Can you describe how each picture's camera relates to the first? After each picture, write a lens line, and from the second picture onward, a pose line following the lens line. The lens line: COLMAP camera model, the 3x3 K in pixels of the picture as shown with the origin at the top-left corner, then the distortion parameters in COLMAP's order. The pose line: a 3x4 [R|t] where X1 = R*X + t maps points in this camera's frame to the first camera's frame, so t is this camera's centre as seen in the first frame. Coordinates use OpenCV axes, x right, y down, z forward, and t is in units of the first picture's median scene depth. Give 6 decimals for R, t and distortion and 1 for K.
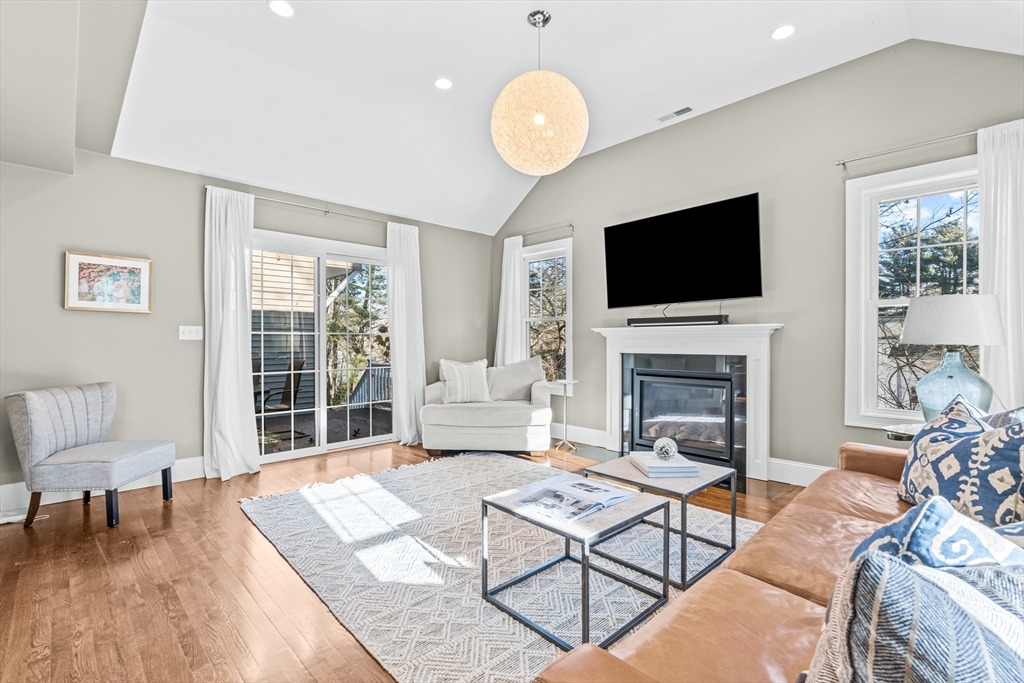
lens RADIAL K [[448.4, 0, 507.6], [0, 448.4, 345.1], [0, 0, 1]] dist [-0.000379, 0.000156]
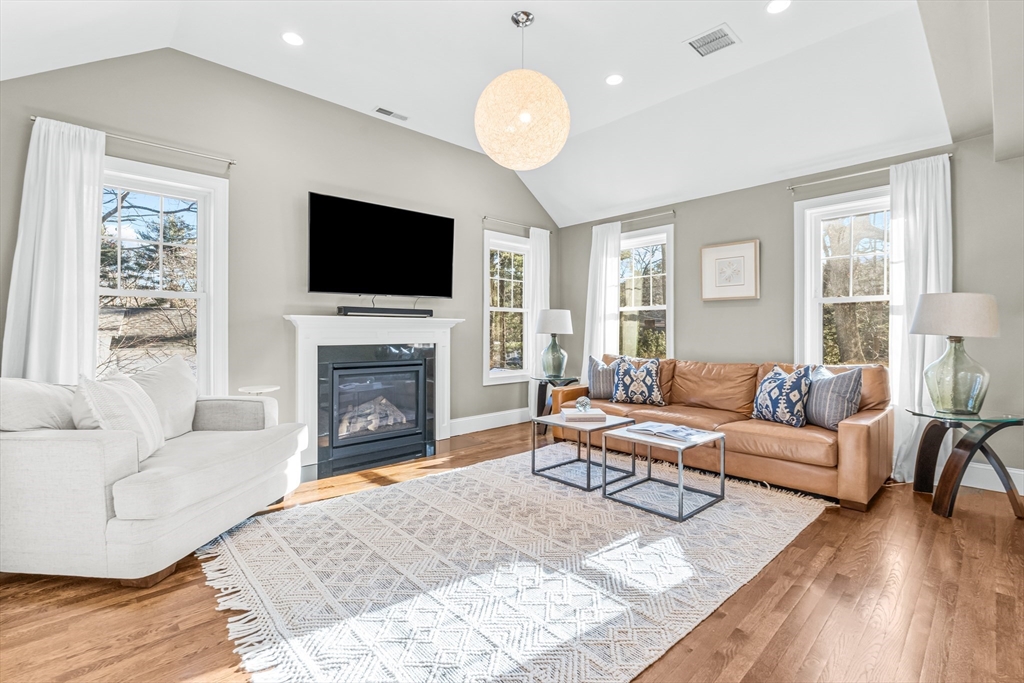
lens RADIAL K [[458.6, 0, 512.1], [0, 458.6, 332.1], [0, 0, 1]] dist [-0.000633, 0.000254]
pose [[0.027018, -0.000598, 0.999635, -0.750426], [0.009607, 0.999954, 0.000338, -0.005993], [-0.999589, 0.009594, 0.027023, 0.762335]]
